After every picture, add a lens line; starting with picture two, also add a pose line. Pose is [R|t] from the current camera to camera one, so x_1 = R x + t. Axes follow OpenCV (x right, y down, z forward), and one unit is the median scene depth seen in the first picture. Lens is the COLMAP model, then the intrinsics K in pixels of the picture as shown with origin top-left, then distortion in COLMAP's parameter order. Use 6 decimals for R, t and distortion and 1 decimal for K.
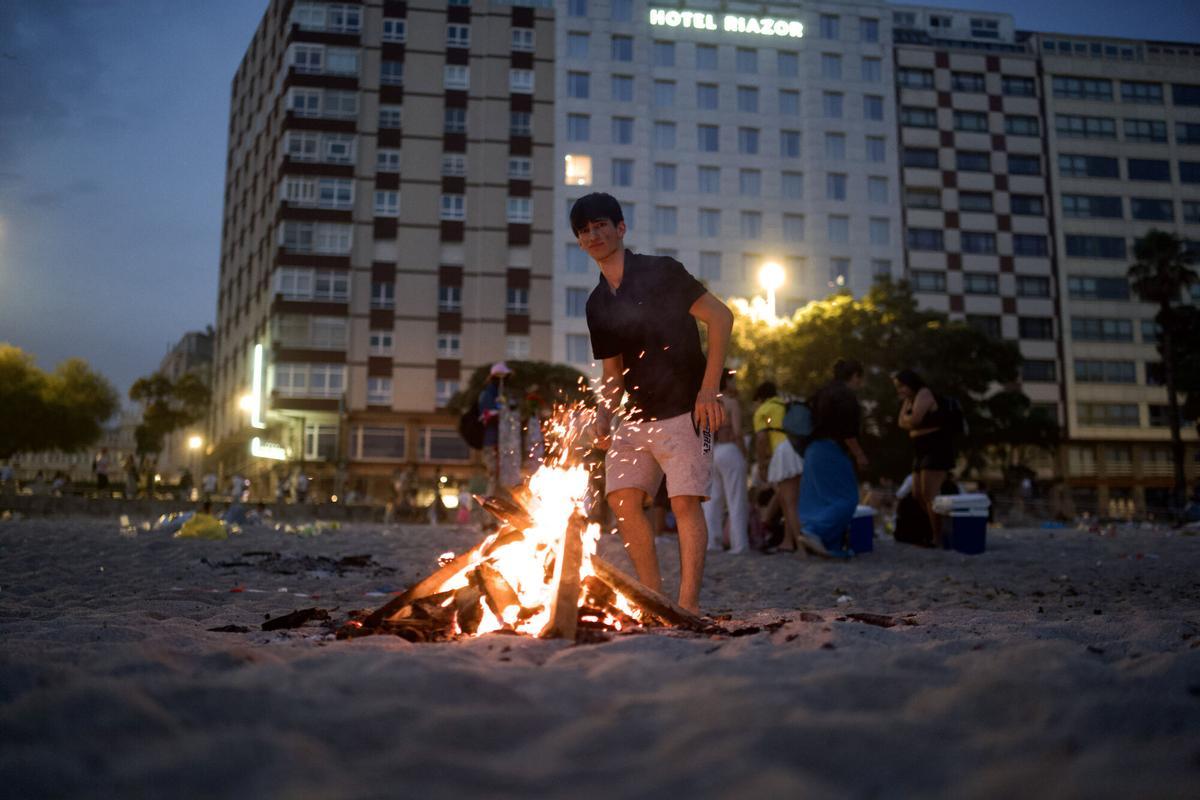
lens RADIAL K [[1151.4, 0, 600.0], [0, 1151.4, 400.0], [0, 0, 1]] dist [-0.089774, -0.008536]
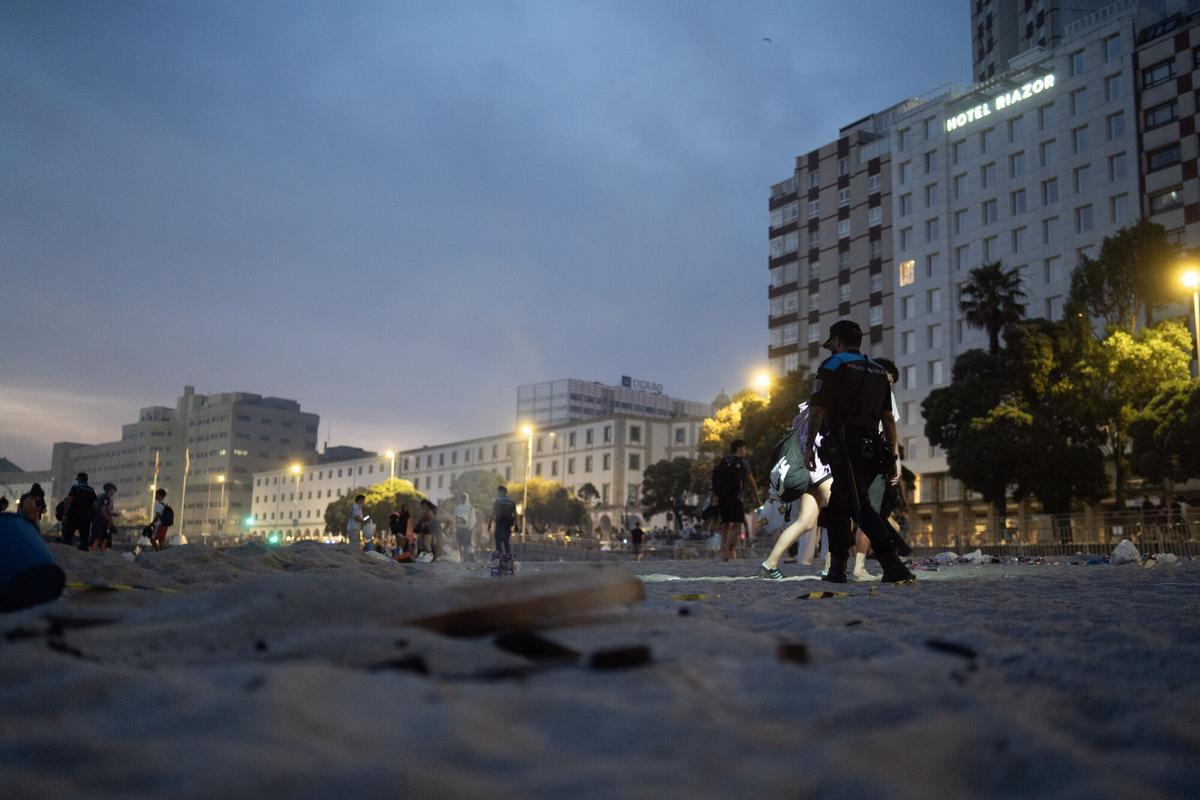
lens RADIAL K [[1151.4, 0, 600.0], [0, 1151.4, 400.0], [0, 0, 1]] dist [-0.089774, -0.008536]
pose [[0.338712, -0.145406, -0.929587, 0.991799], [0.127137, 0.985998, -0.107905, 0.033482], [0.932261, -0.081636, 0.352456, 0.205259]]
